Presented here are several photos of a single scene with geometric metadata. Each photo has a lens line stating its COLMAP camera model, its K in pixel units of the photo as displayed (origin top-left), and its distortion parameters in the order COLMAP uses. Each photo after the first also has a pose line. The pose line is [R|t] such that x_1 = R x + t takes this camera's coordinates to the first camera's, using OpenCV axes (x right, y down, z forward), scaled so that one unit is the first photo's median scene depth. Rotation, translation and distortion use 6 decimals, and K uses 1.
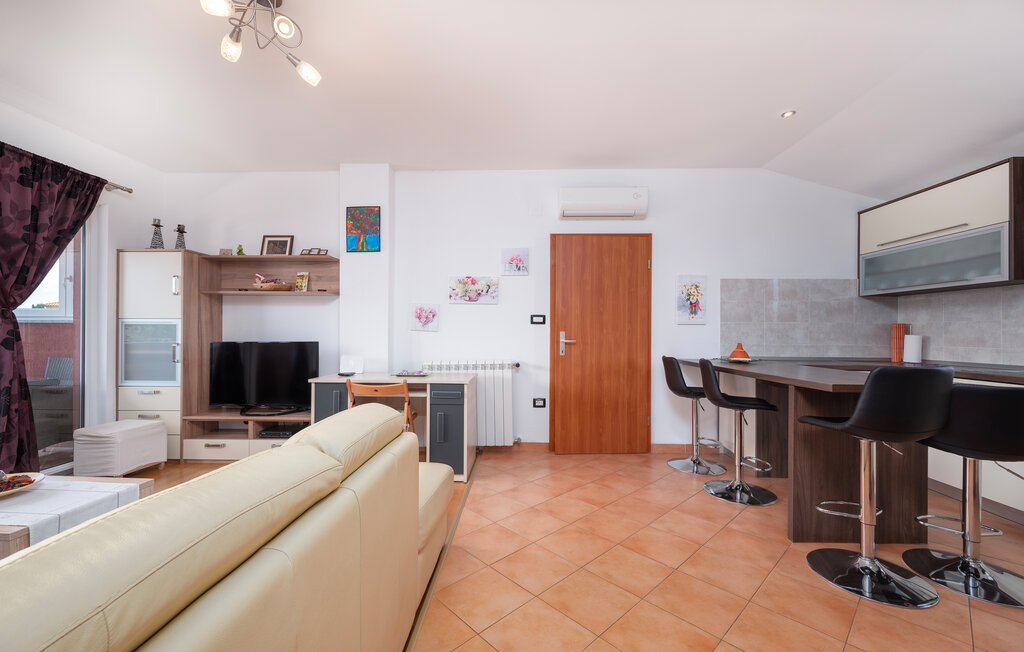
lens RADIAL K [[412.1, 0, 506.2], [0, 412.1, 329.6], [0, 0, 1]] dist [0.001635, 0.000104]
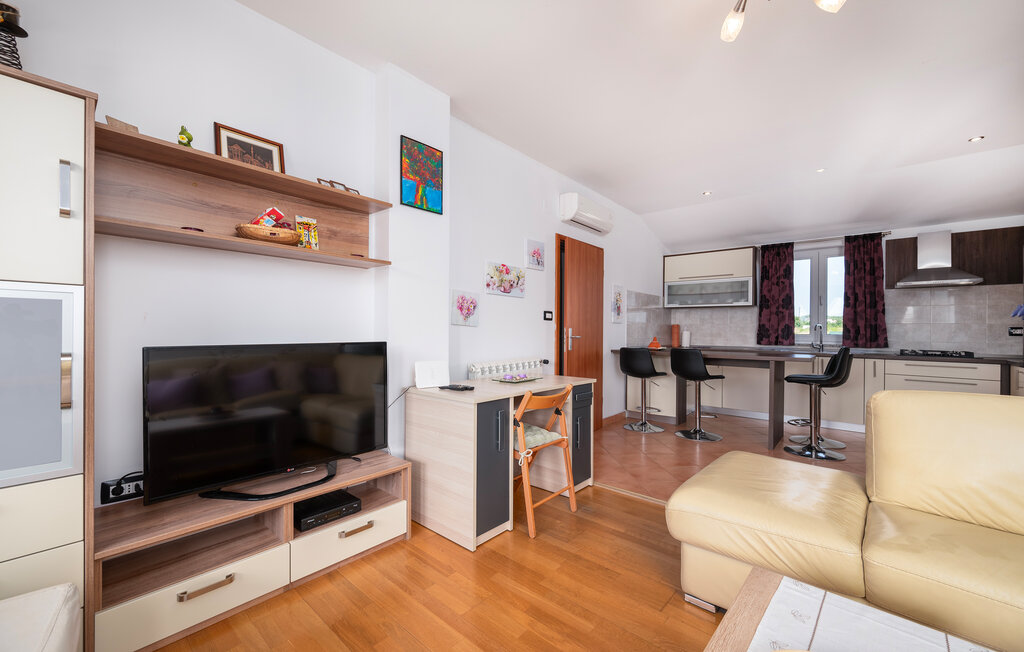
lens RADIAL K [[412.1, 0, 506.2], [0, 412.1, 329.6], [0, 0, 1]] dist [0.001635, 0.000104]
pose [[0.625262, 0.004091, 0.780404, -0.793047], [-0.012545, 0.999910, 0.004810, 0.005999], [-0.780314, -0.012798, 0.625257, 0.458139]]
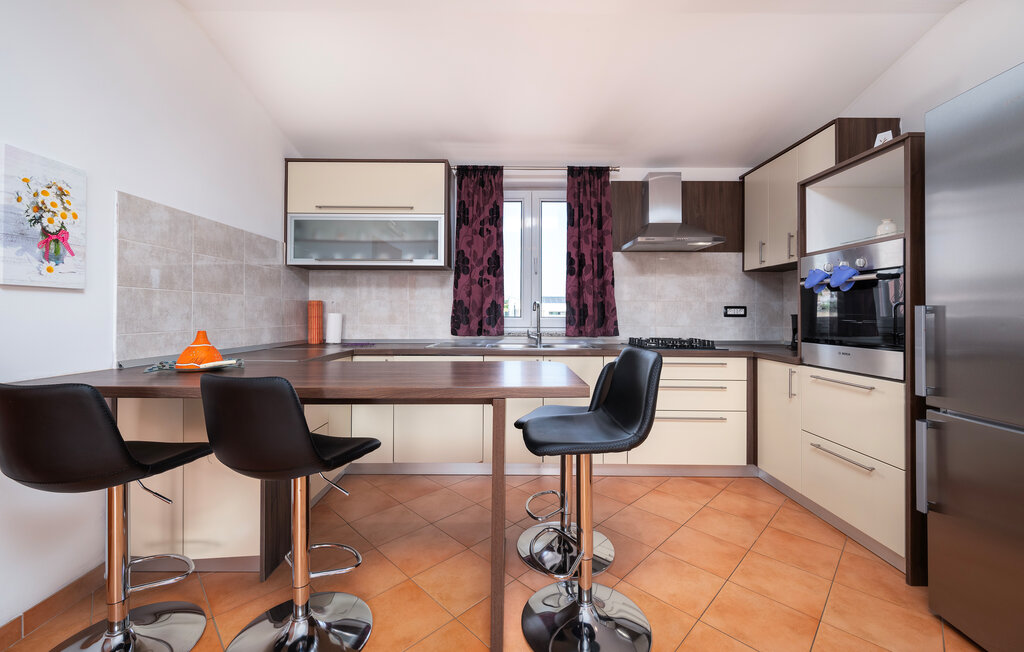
lens RADIAL K [[404.5, 0, 514.7], [0, 404.5, 308.3], [0, 0, 1]] dist [0.000788, -0.000132]
pose [[-0.045731, 0.008710, 0.998916, 0.056883], [-0.010568, 0.999902, -0.009203, 0.005317], [-0.998898, -0.010977, -0.045635, 0.584388]]
